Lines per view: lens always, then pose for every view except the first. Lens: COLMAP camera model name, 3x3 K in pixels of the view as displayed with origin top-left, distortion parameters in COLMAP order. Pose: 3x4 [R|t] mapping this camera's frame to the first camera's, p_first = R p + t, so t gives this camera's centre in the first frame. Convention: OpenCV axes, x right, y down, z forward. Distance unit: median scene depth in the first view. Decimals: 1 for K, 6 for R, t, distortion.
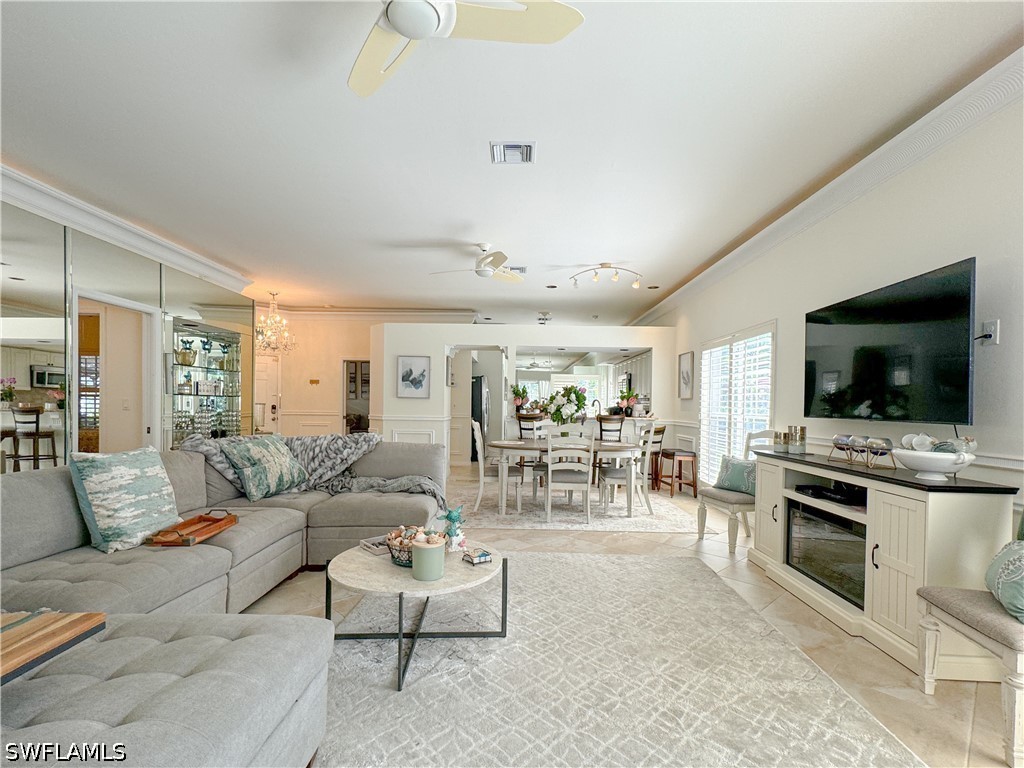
lens RADIAL K [[481.3, 0, 507.1], [0, 481.3, 411.3], [0, 0, 1]] dist [0.002678, 0.000239]
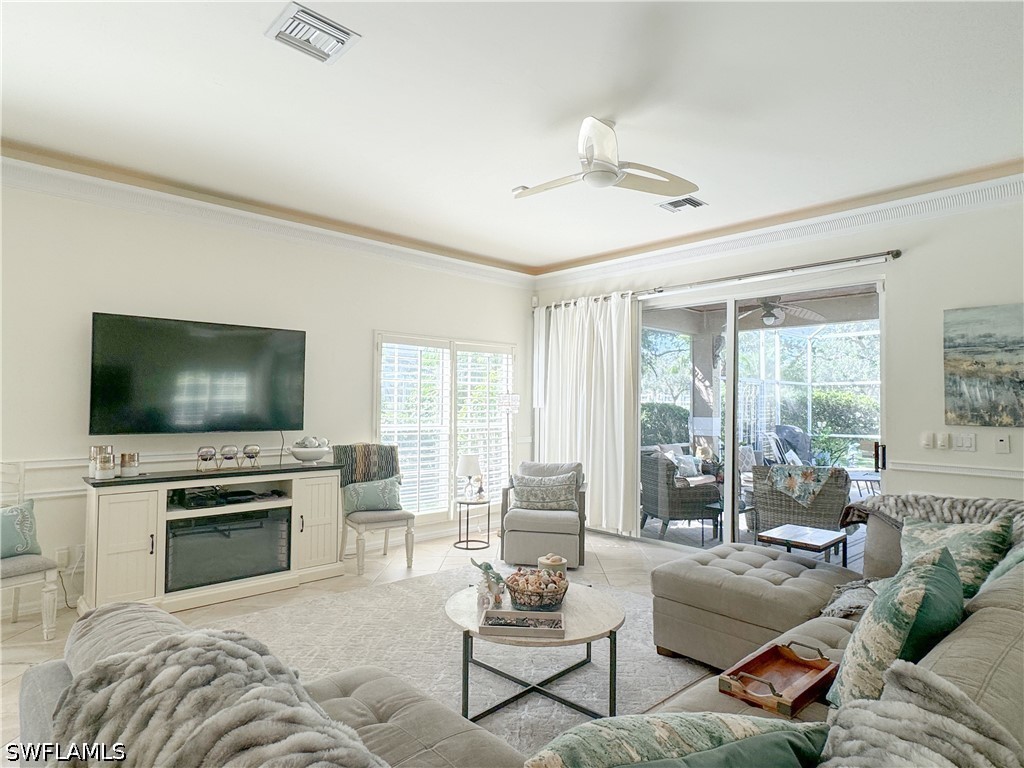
lens RADIAL K [[582.1, 0, 512.0], [0, 582.1, 384.0], [0, 0, 1]] dist [-0.000207, -0.000072]
pose [[-0.705646, 0.002785, 0.708559, -0.335135], [-0.008759, 0.999882, -0.012654, -0.038125], [-0.708510, -0.015136, -0.705538, 0.648992]]
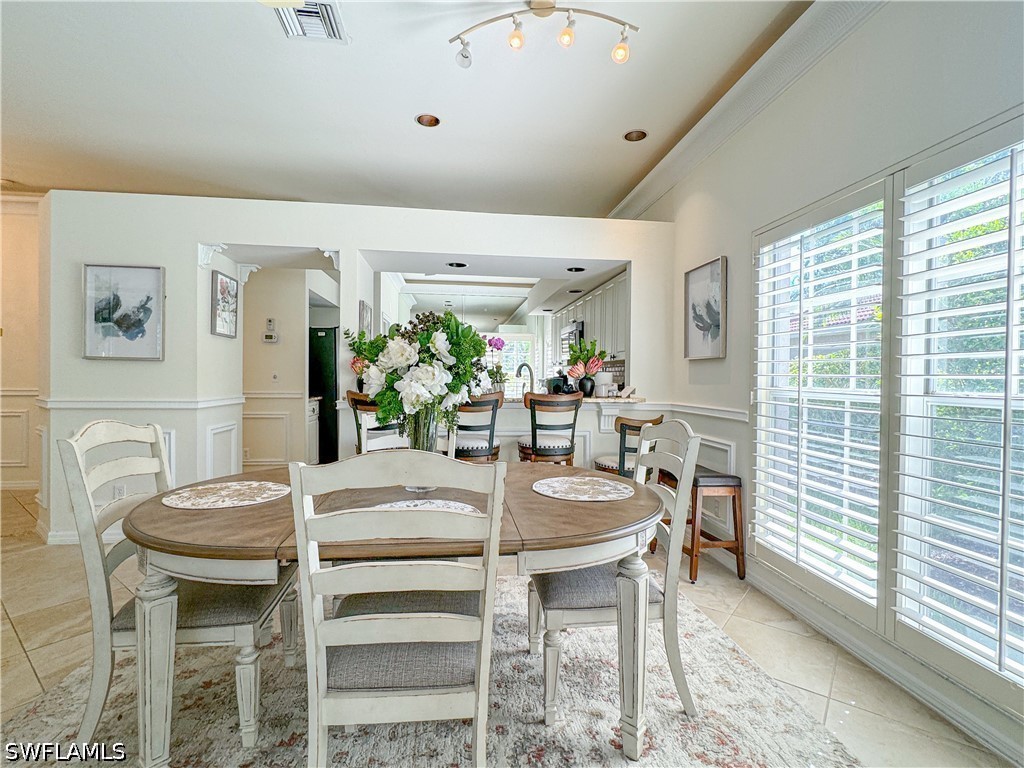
lens RADIAL K [[483.8, 0, 512.0], [0, 483.8, 384.0], [0, 0, 1]] dist [-0.002408, 0.000085]
pose [[0.989525, -0.006135, 0.144231, 0.106899], [0.006160, 0.999981, 0.000275, -0.002575], [-0.144230, 0.000616, 0.989544, 0.537579]]
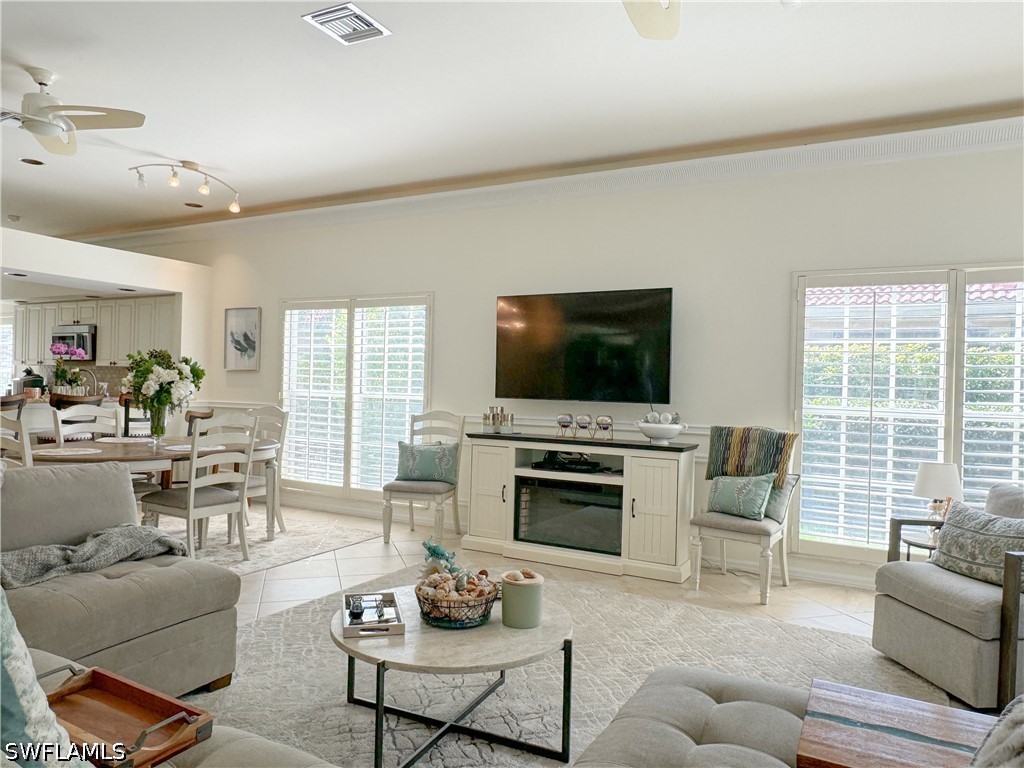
lens RADIAL K [[689.7, 0, 512.0], [0, 689.7, 384.0], [0, 0, 1]] dist [-0.010149, -0.002803]
pose [[0.453365, -0.001861, 0.891323, -0.363437], [-0.004734, 0.999979, 0.004495, -0.012915], [-0.891312, -0.006257, 0.453347, 0.164913]]
